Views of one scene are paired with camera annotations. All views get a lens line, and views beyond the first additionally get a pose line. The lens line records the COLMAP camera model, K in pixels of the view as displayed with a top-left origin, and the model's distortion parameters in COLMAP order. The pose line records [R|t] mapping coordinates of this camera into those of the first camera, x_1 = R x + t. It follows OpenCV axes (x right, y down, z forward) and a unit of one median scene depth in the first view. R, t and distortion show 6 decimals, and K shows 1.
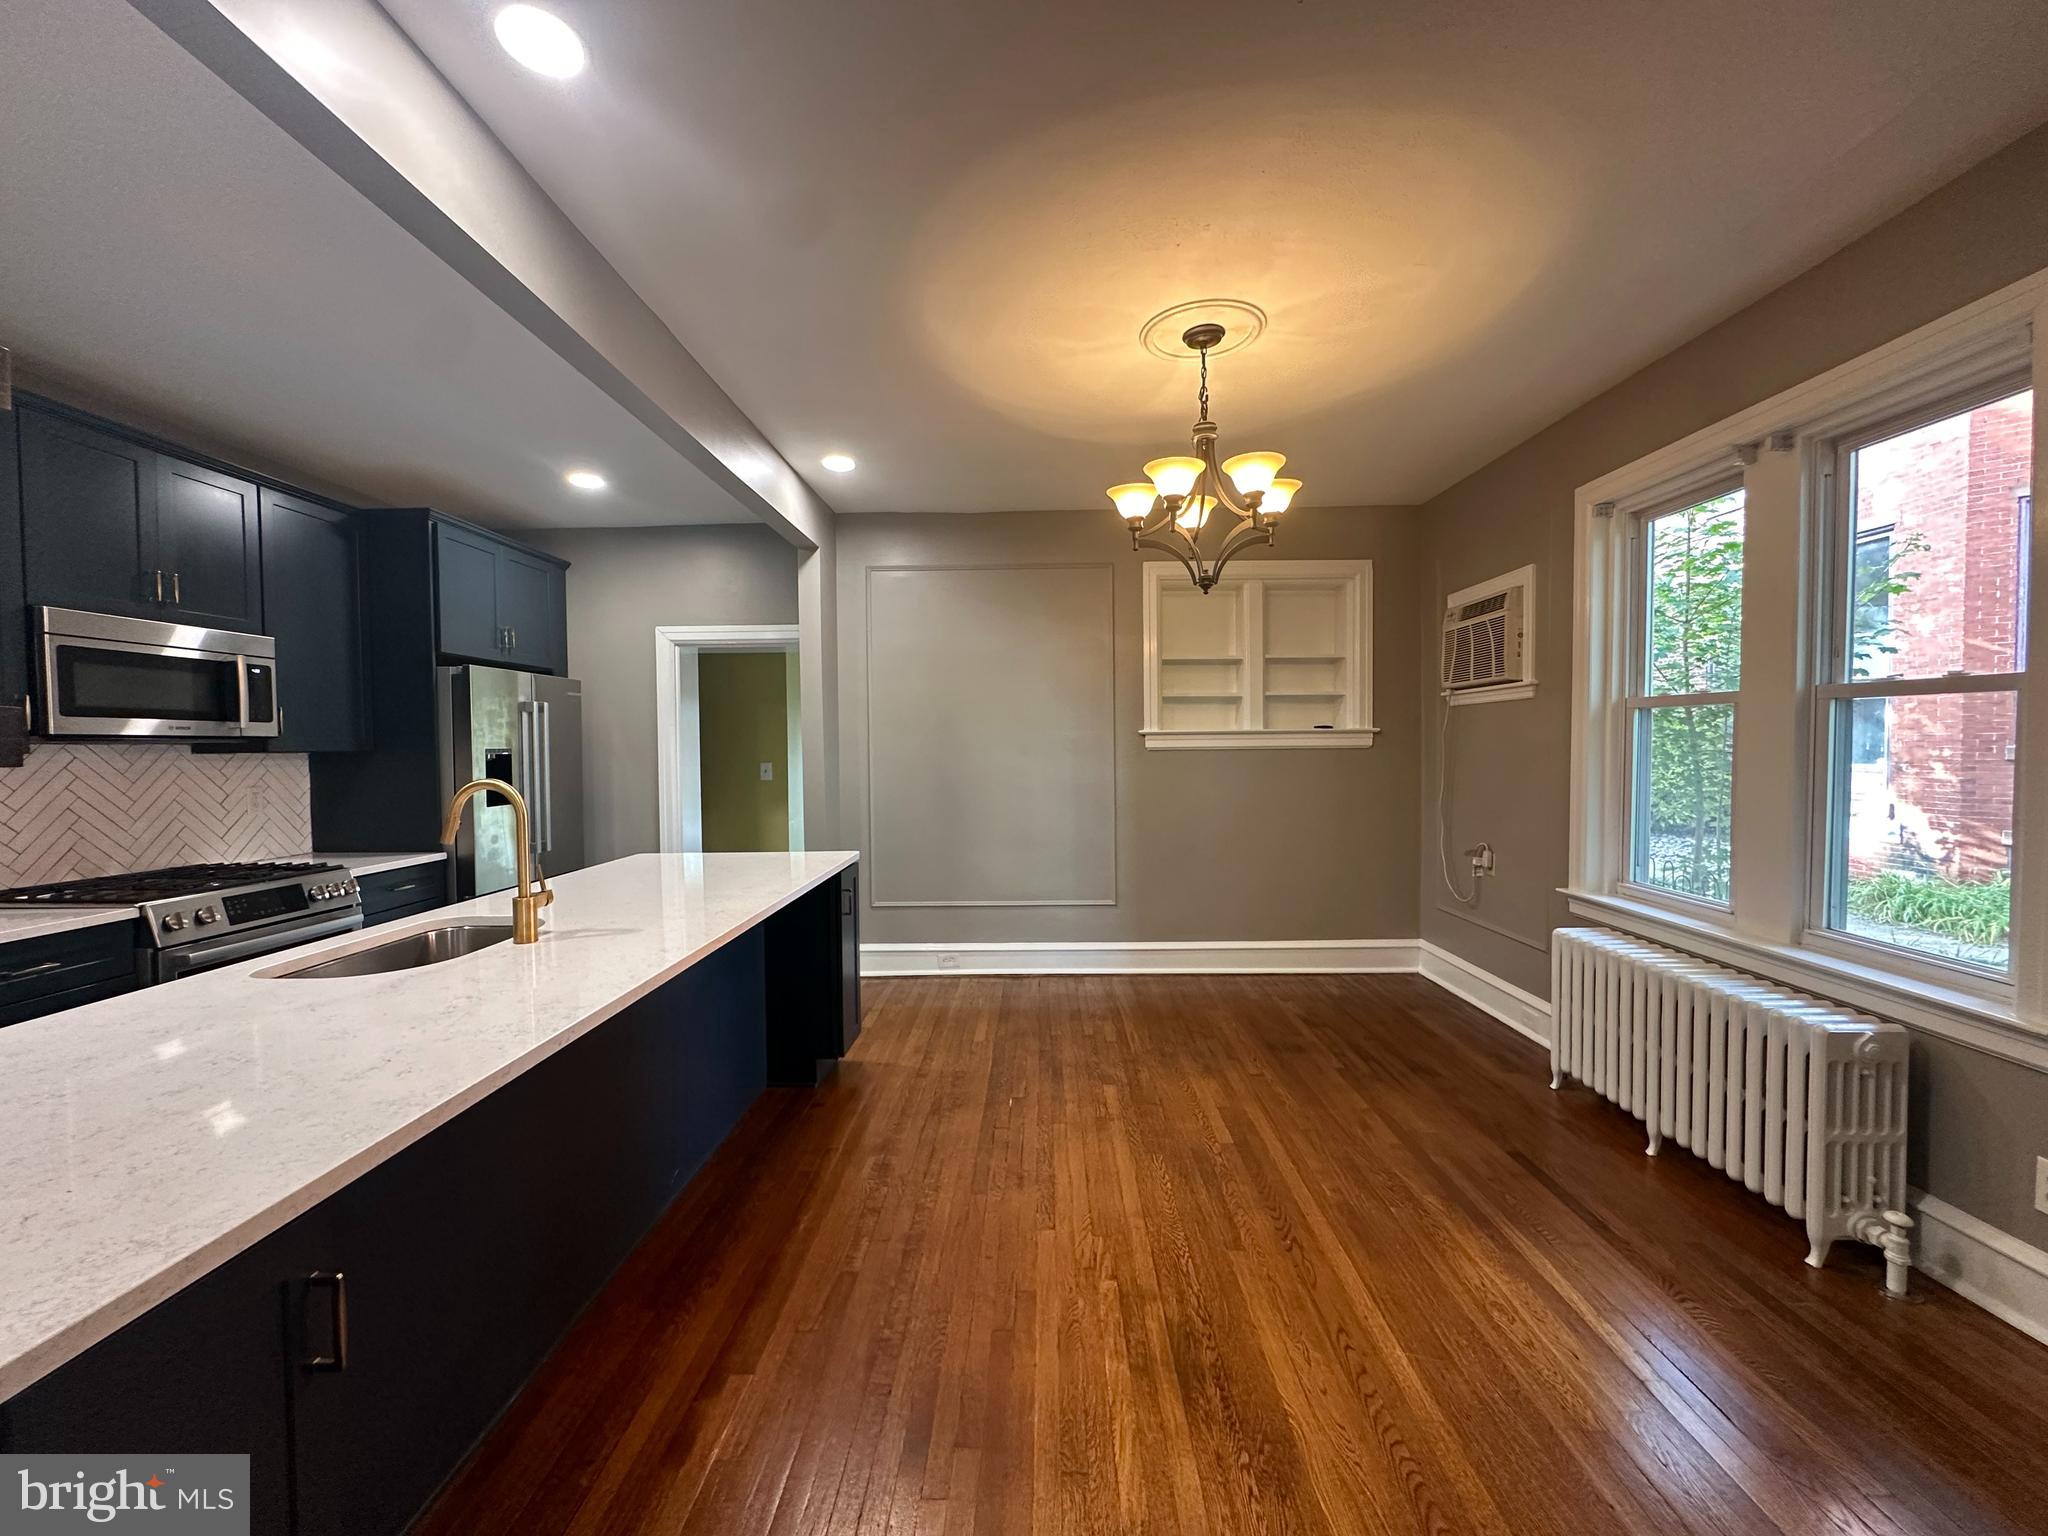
lens RADIAL K [[816.5, 0, 1023.1], [0, 816.5, 768.4], [0, 0, 1]] dist [-0.004769, 0.000203]
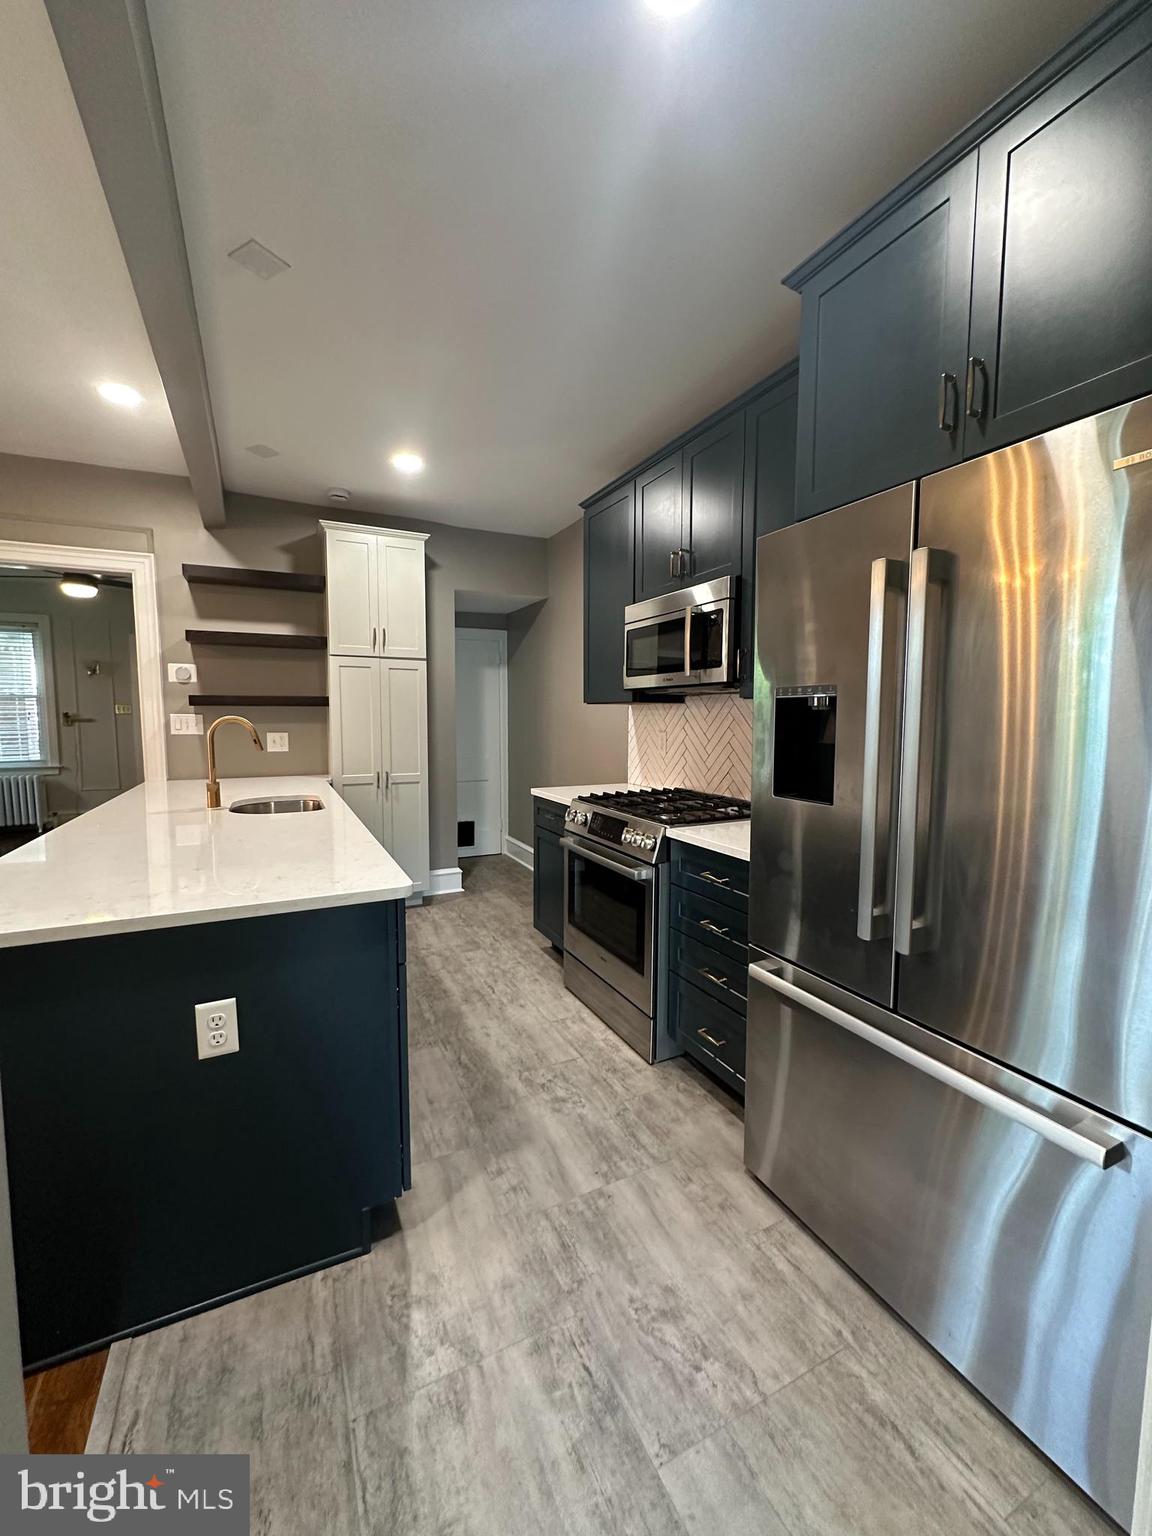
lens RADIAL K [[612.4, 0, 577.1], [0, 612.4, 765.7], [0, 0, 1]] dist [-0.004769, 0.000203]
pose [[-0.885095, 0.045320, -0.463198, -0.432226], [-0.007288, 0.993776, 0.111160, -0.020392], [0.465353, 0.101763, -0.879256, 1.567249]]
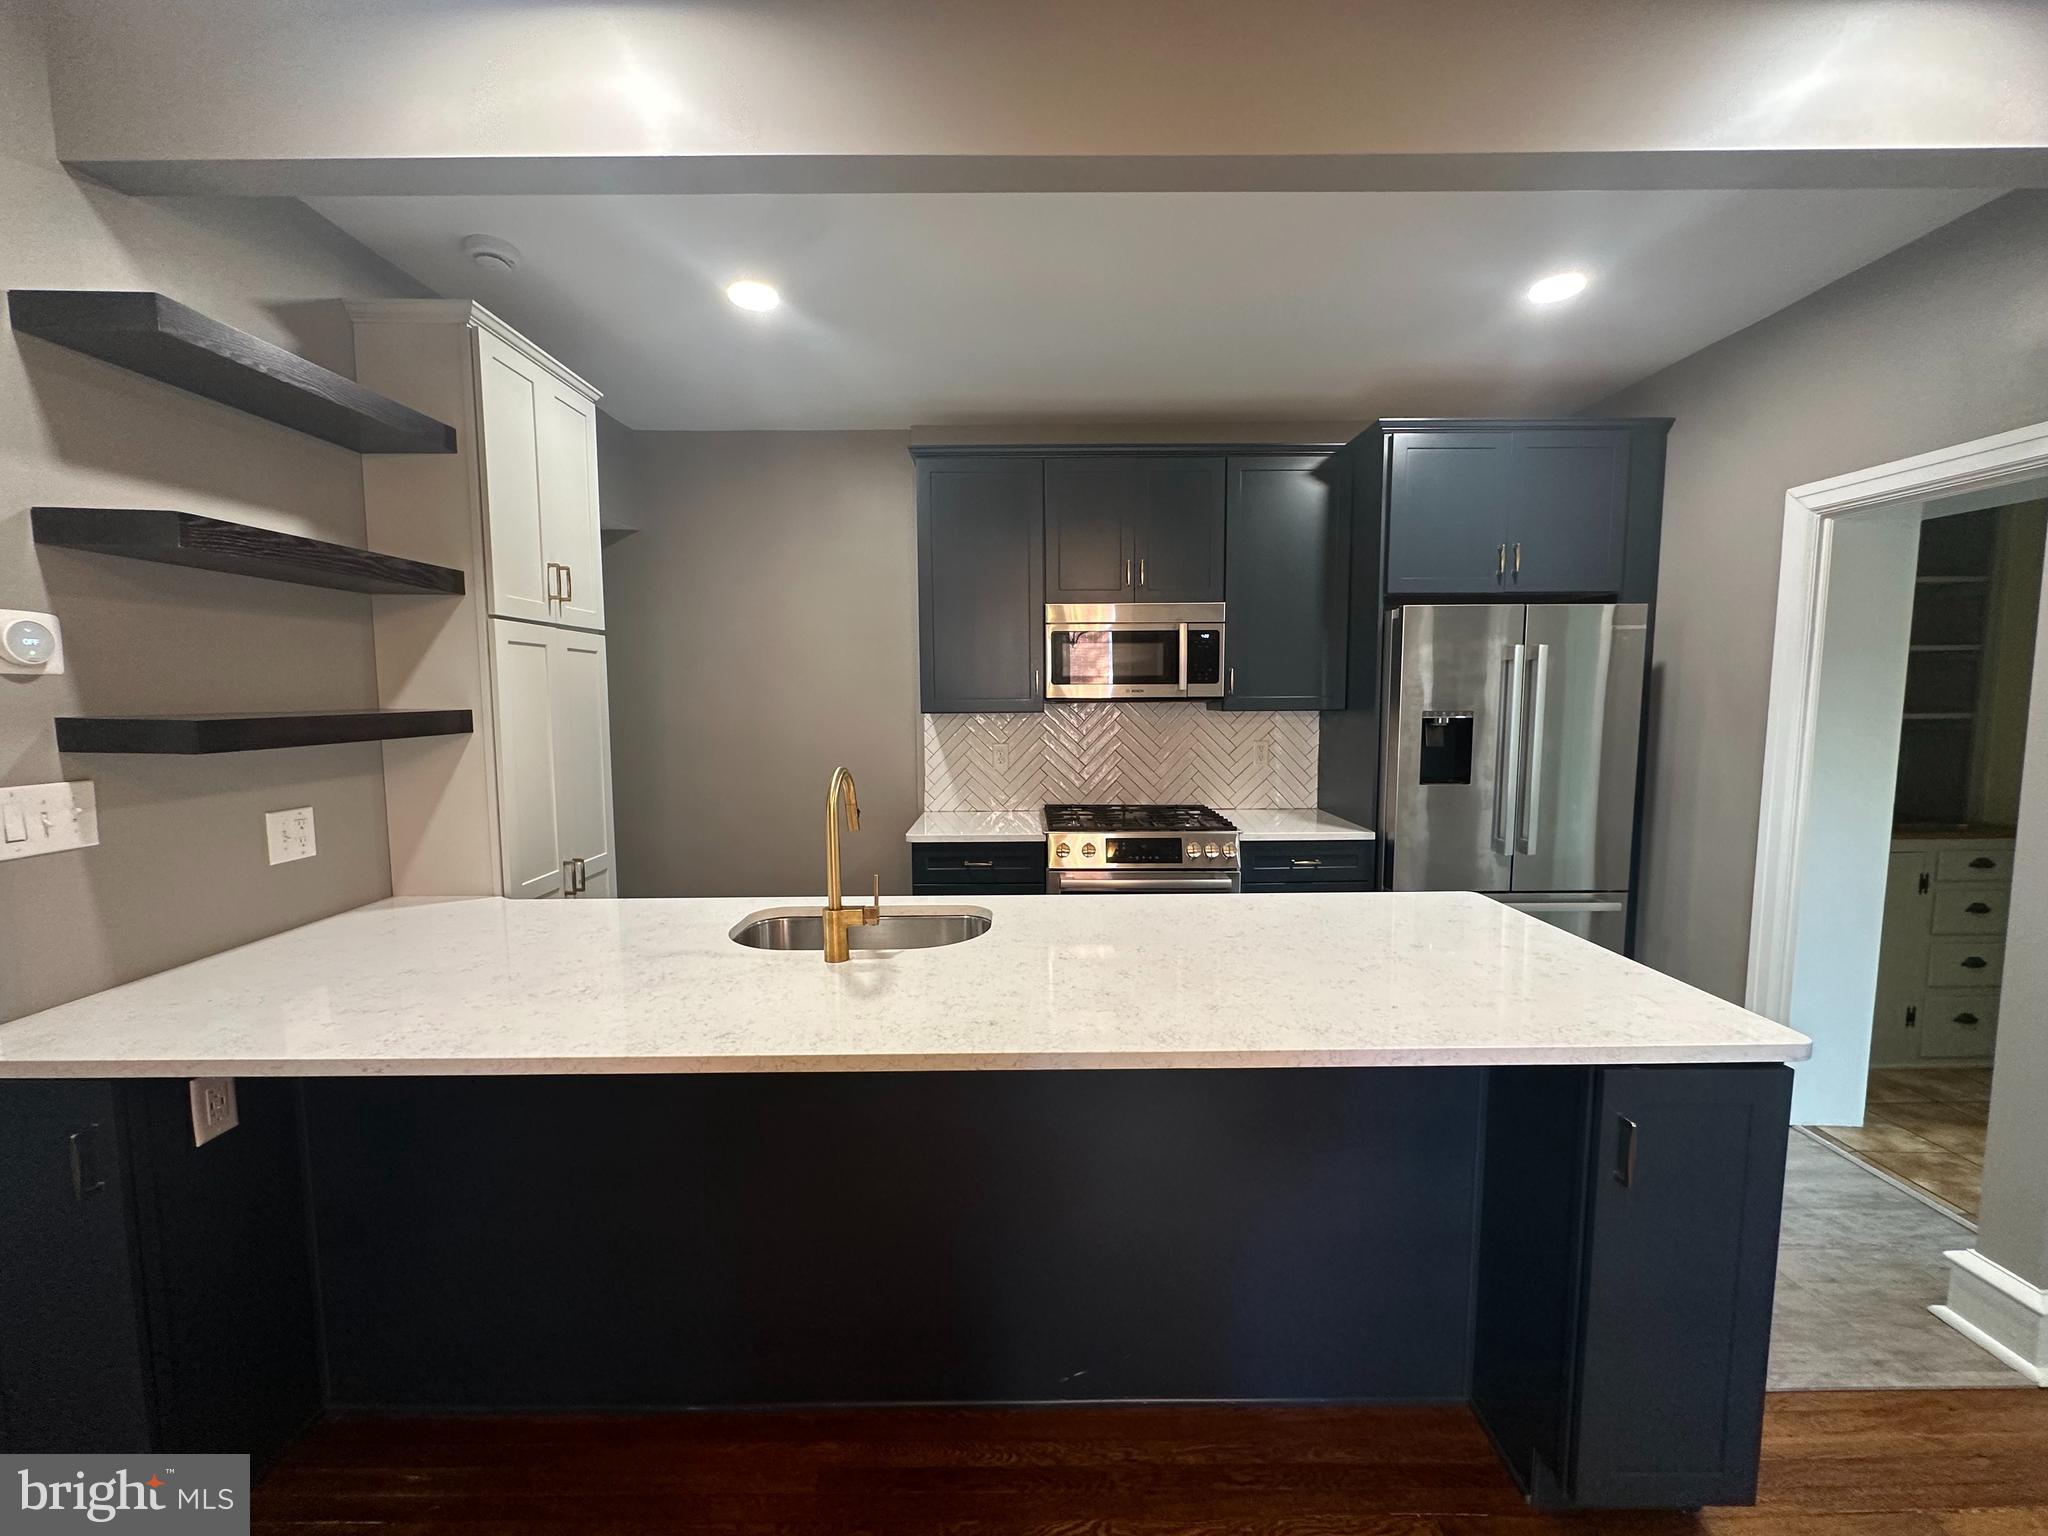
lens RADIAL K [[816.5, 0, 1022.3], [0, 816.5, 765.7], [0, 0, 1]] dist [-0.004769, 0.000203]
pose [[0.024625, 0.099273, -0.994755, 0.142971], [-0.021619, 0.994877, 0.098750, -0.049215], [0.999463, 0.019074, 0.026645, 0.717610]]
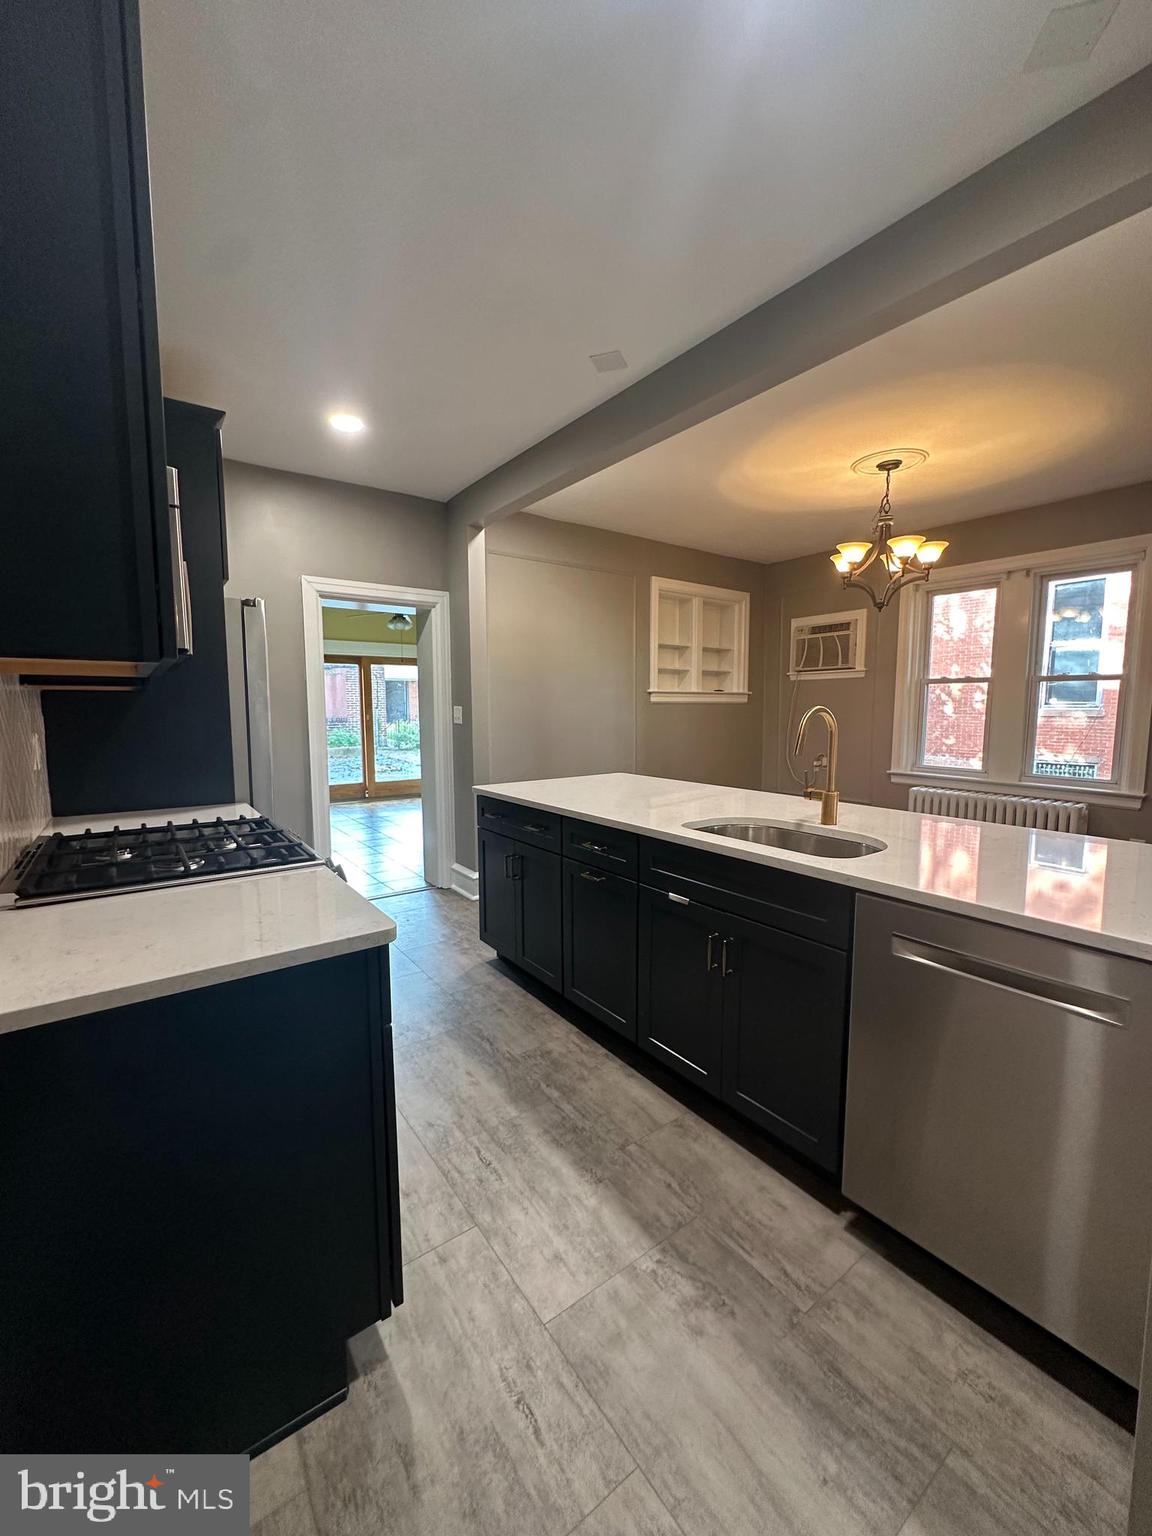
lens RADIAL K [[612.4, 0, 574.9], [0, 612.4, 770.3], [0, 0, 1]] dist [-0.004769, 0.000203]
pose [[0.797553, -0.054133, 0.600815, -0.974736], [0.011982, 0.997191, 0.073940, 0.023743], [-0.603130, -0.051772, 0.795961, 0.265337]]
